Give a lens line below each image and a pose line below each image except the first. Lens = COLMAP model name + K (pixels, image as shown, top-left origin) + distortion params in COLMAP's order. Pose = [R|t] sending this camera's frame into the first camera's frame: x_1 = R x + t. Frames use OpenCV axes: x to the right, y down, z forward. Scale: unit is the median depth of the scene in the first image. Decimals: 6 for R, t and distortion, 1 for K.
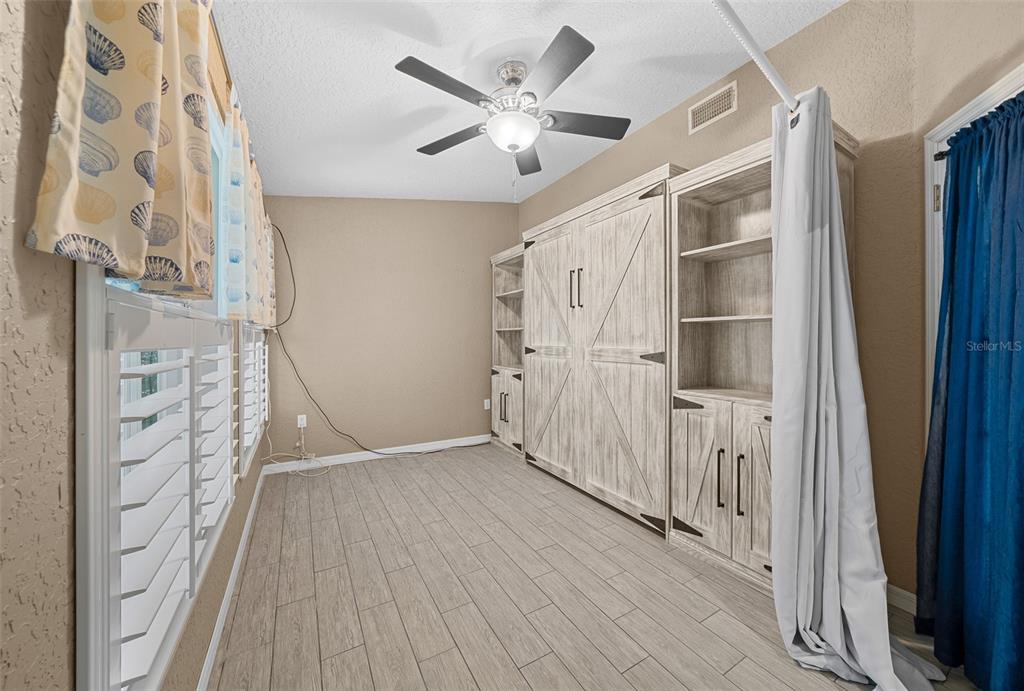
lens RADIAL K [[360.1, 0, 513.0], [0, 360.1, 343.2], [0, 0, 1]] dist [-0.009146, 0.001183]
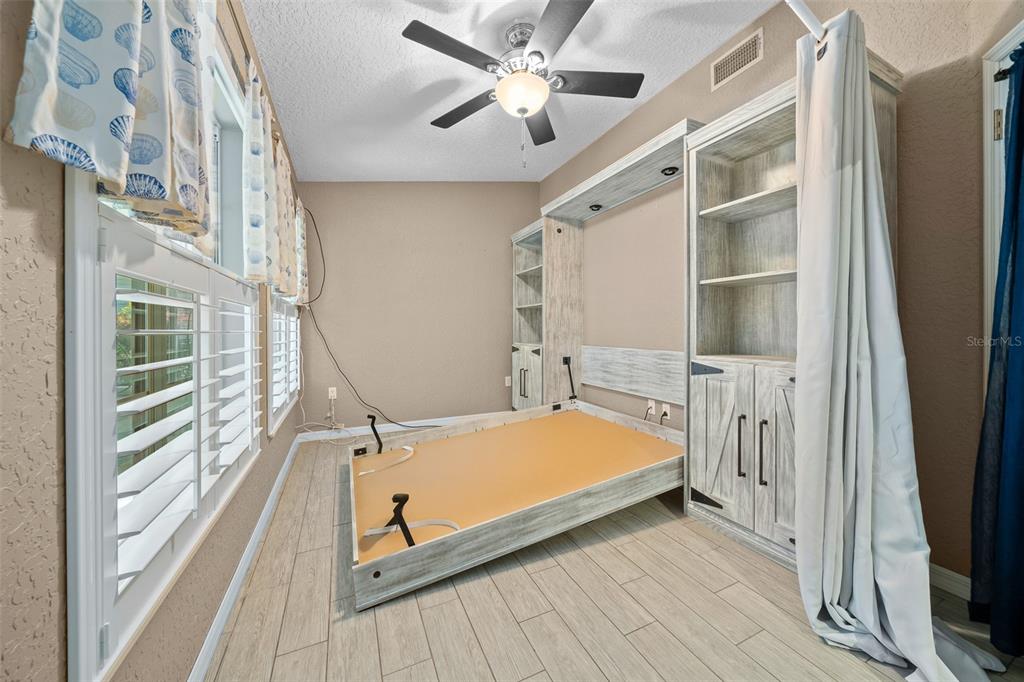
lens RADIAL K [[354.0, 0, 511.4], [0, 354.0, 337.5], [0, 0, 1]] dist [-0.007934, 0.000936]
pose [[0.995104, -0.003851, -0.098759, 0.084068], [0.004185, 0.999986, 0.003180, 0.102265], [0.098745, -0.003578, 0.995106, 0.027301]]
